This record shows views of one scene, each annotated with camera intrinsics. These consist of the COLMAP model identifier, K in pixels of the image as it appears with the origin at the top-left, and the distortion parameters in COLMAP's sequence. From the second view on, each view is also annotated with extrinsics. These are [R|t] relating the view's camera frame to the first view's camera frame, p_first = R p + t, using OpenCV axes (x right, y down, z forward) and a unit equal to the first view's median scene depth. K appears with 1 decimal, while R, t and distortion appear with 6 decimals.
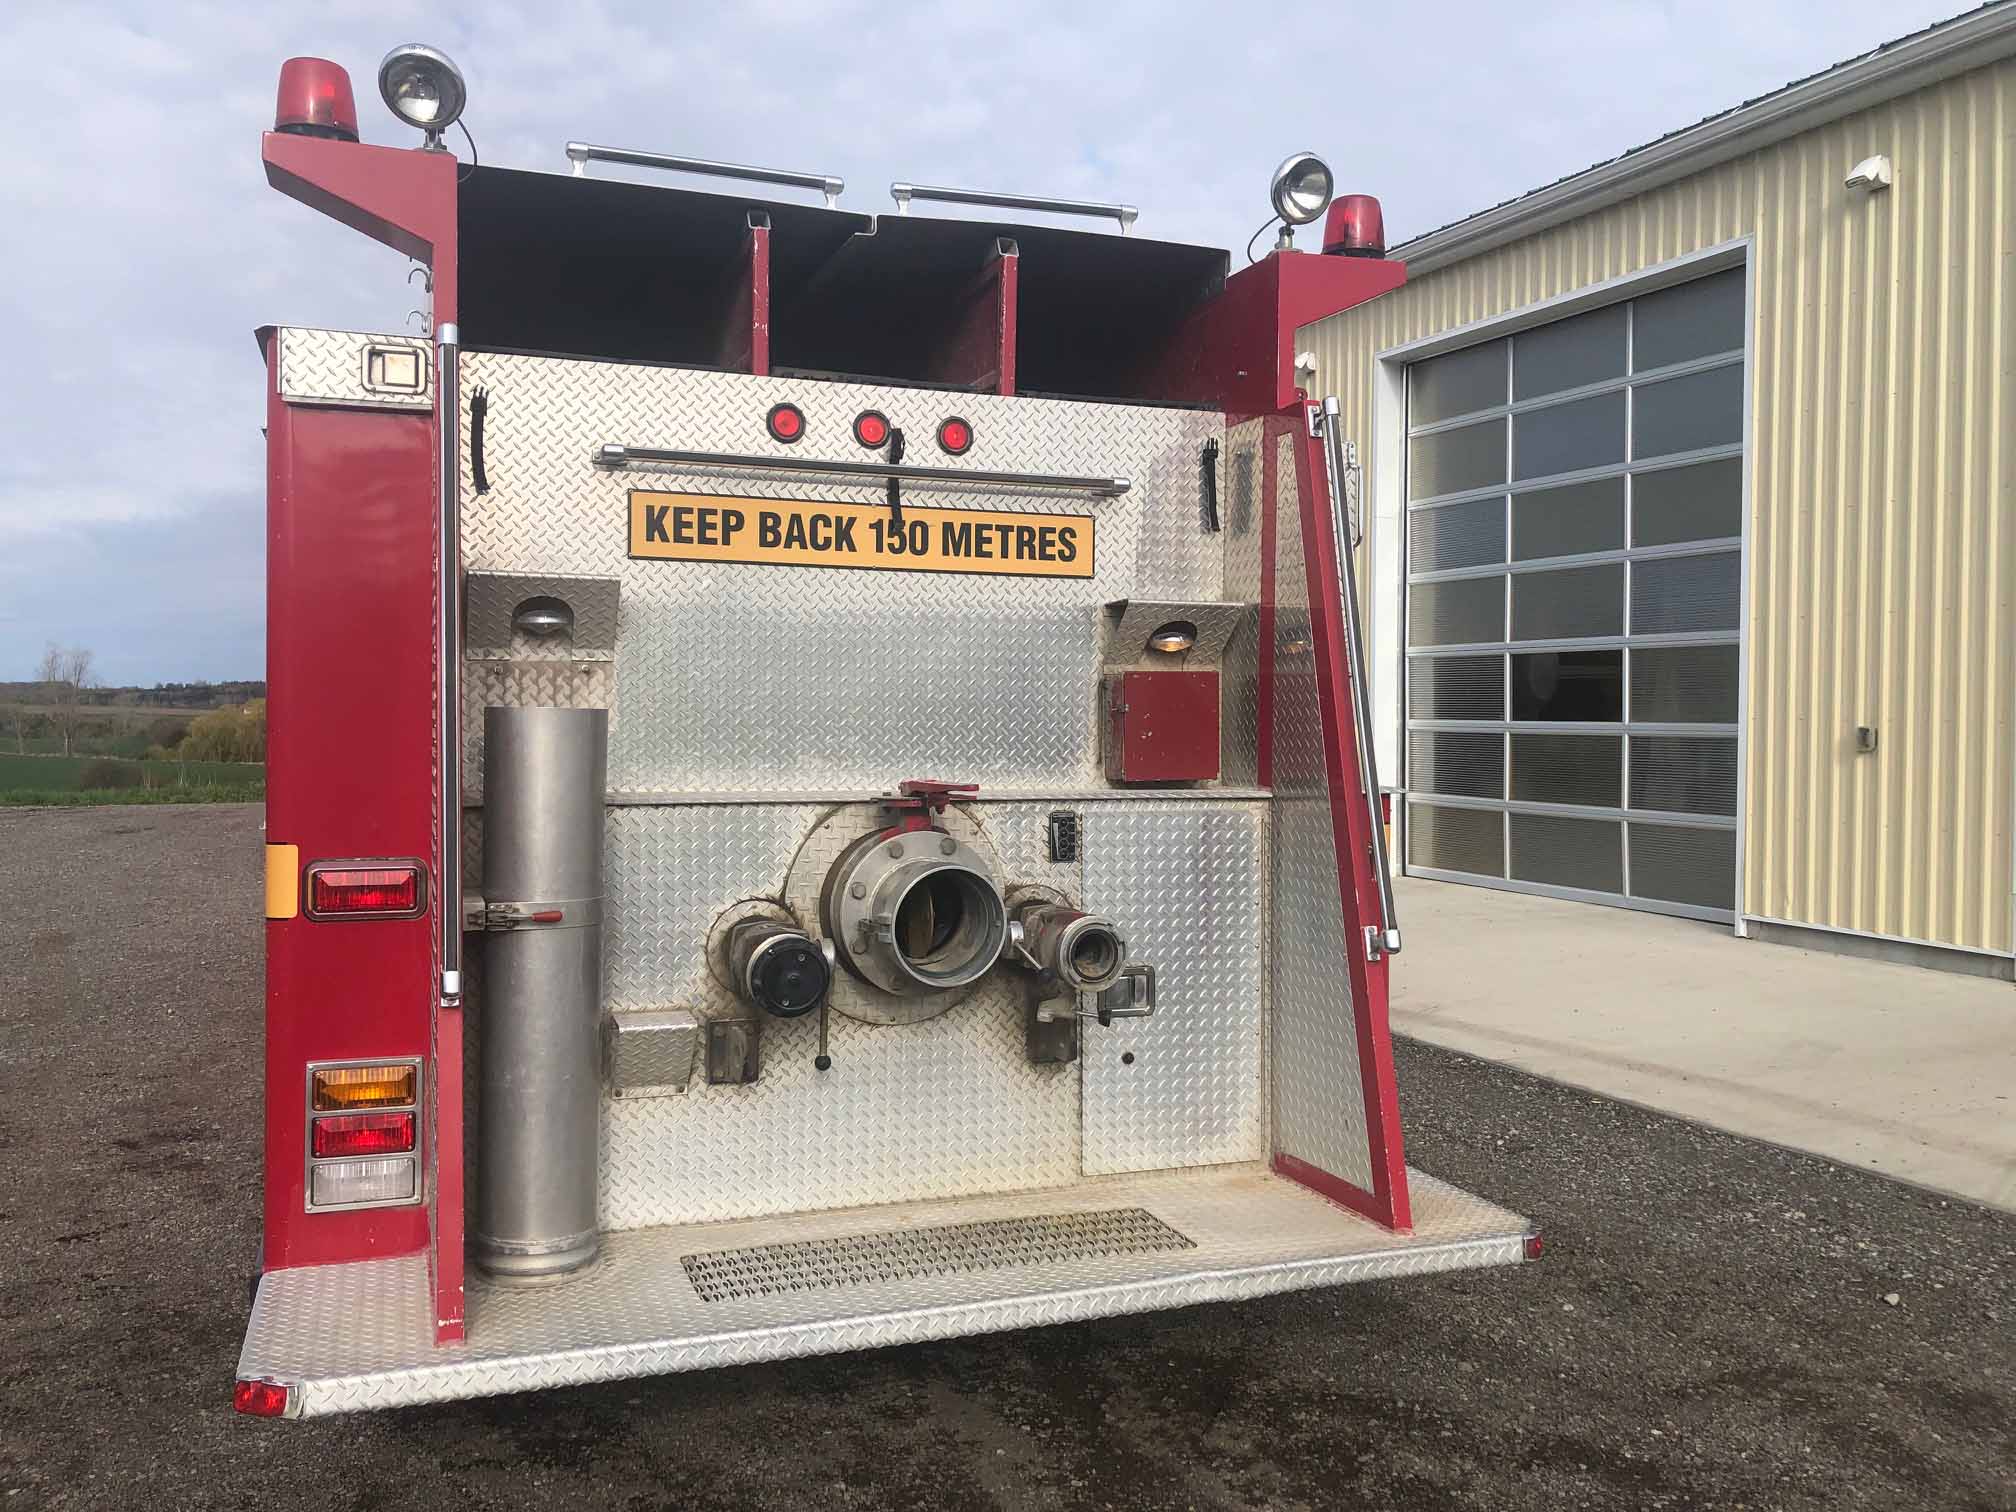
lens RADIAL K [[1644.5, 0, 1015.5], [0, 1644.5, 758.3], [0, 0, 1]] dist [0.019985, -0.002127]
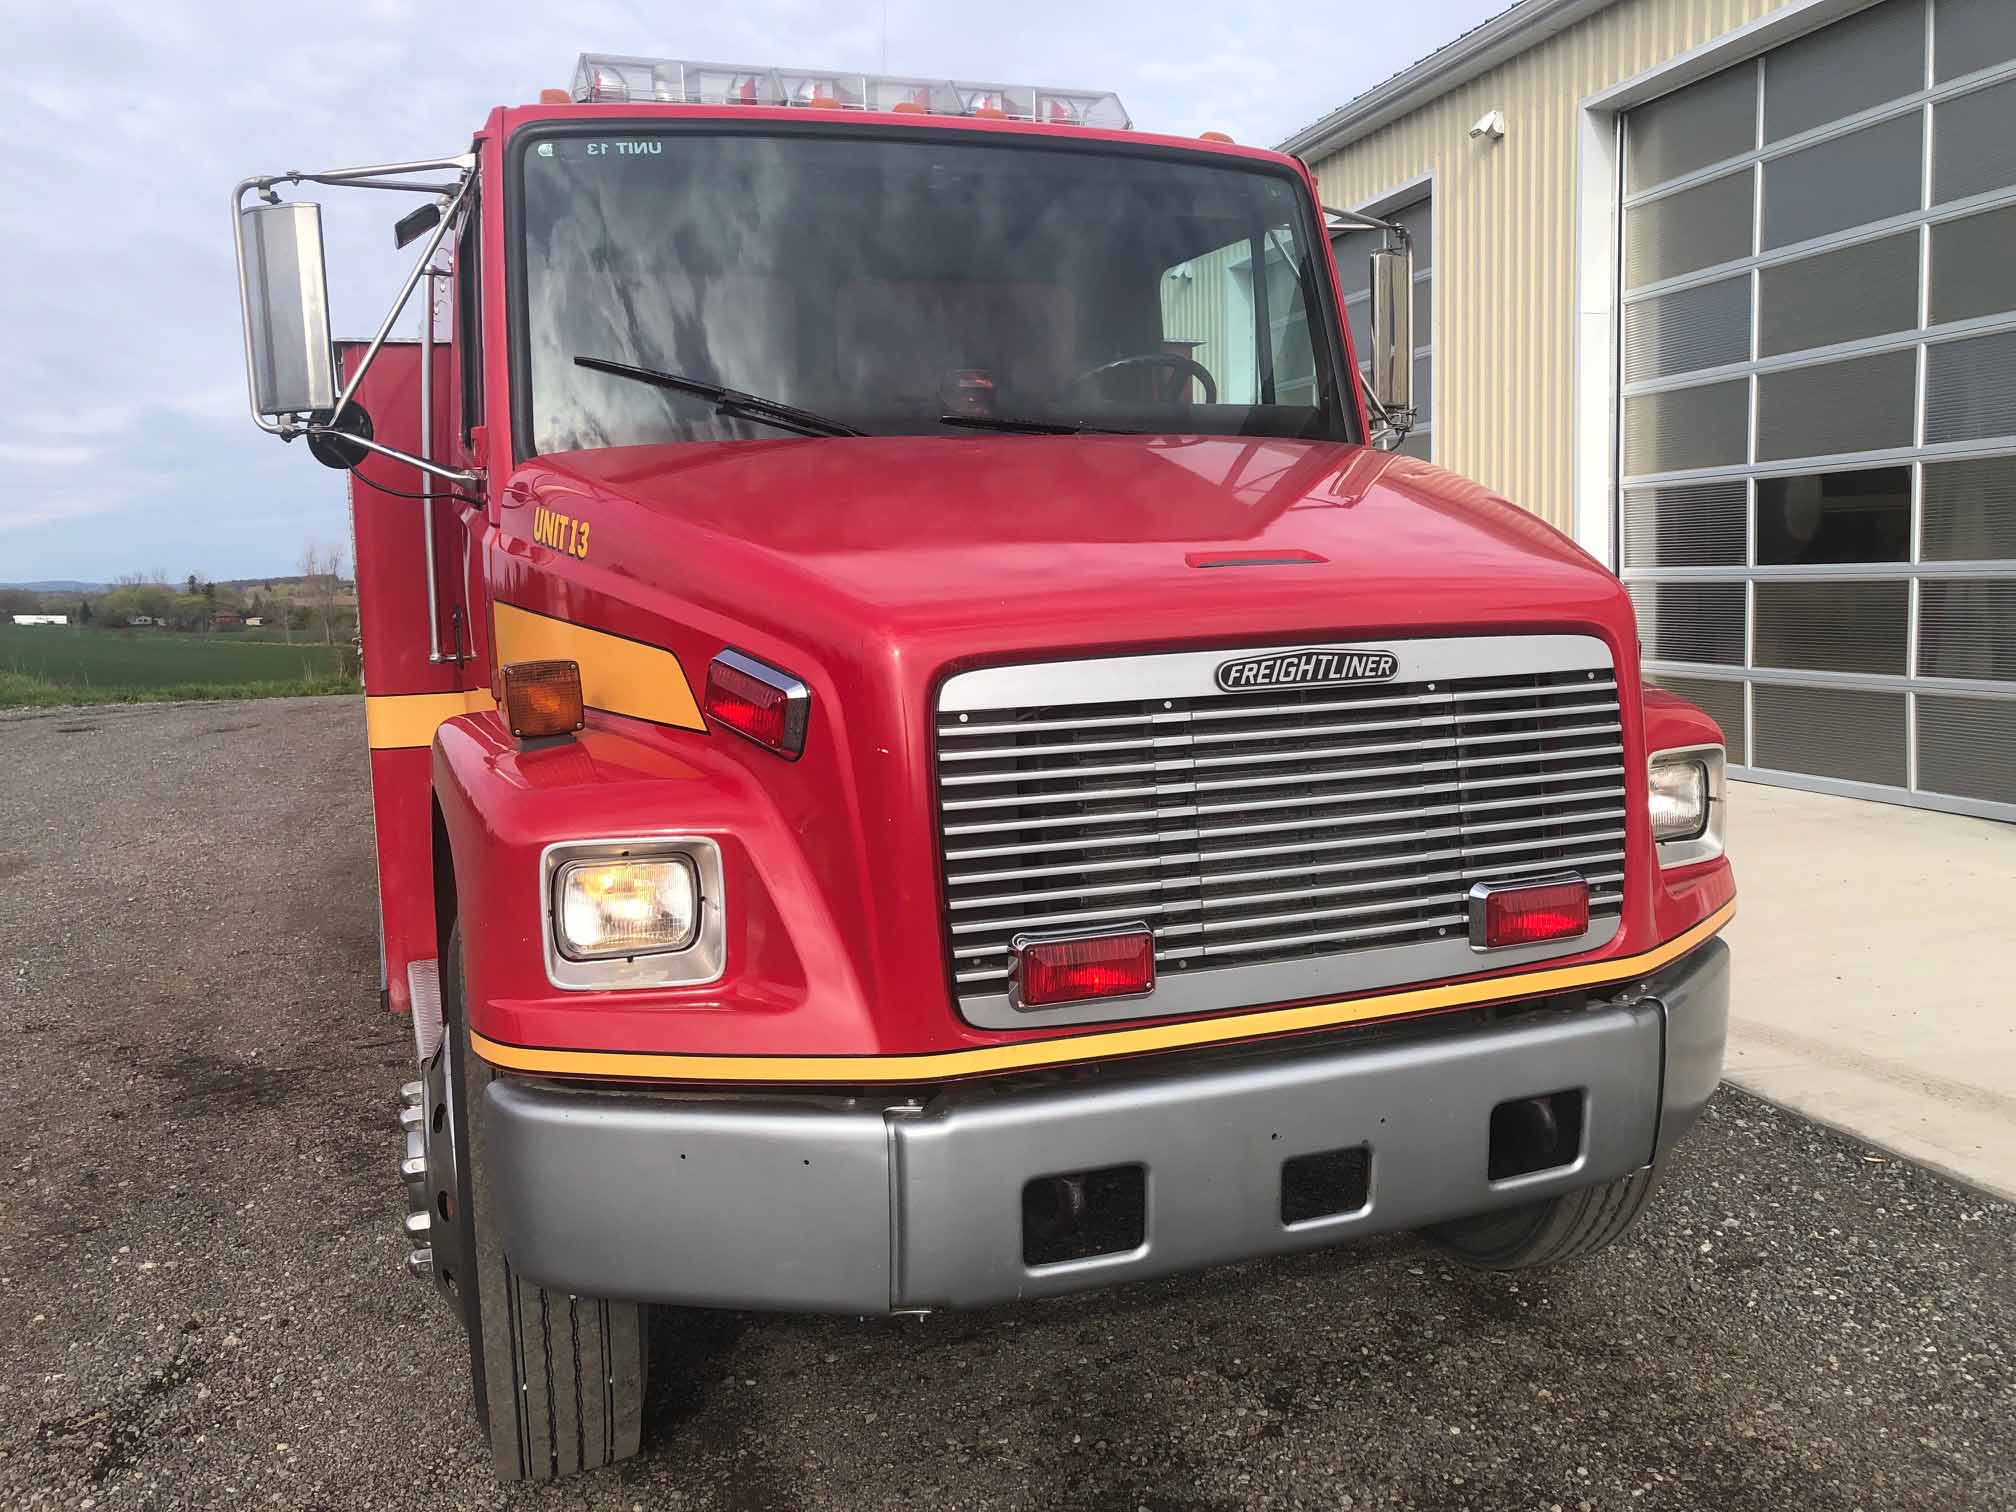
lens RADIAL K [[1644.5, 0, 1003.6], [0, 1644.5, 760.5], [0, 0, 1]] dist [0.019985, -0.002127]
pose [[0.989825, -0.015017, -0.141493, 0.058669], [0.026440, 0.996508, 0.079206, -0.002160], [0.139809, -0.082142, 0.986765, 0.174337]]
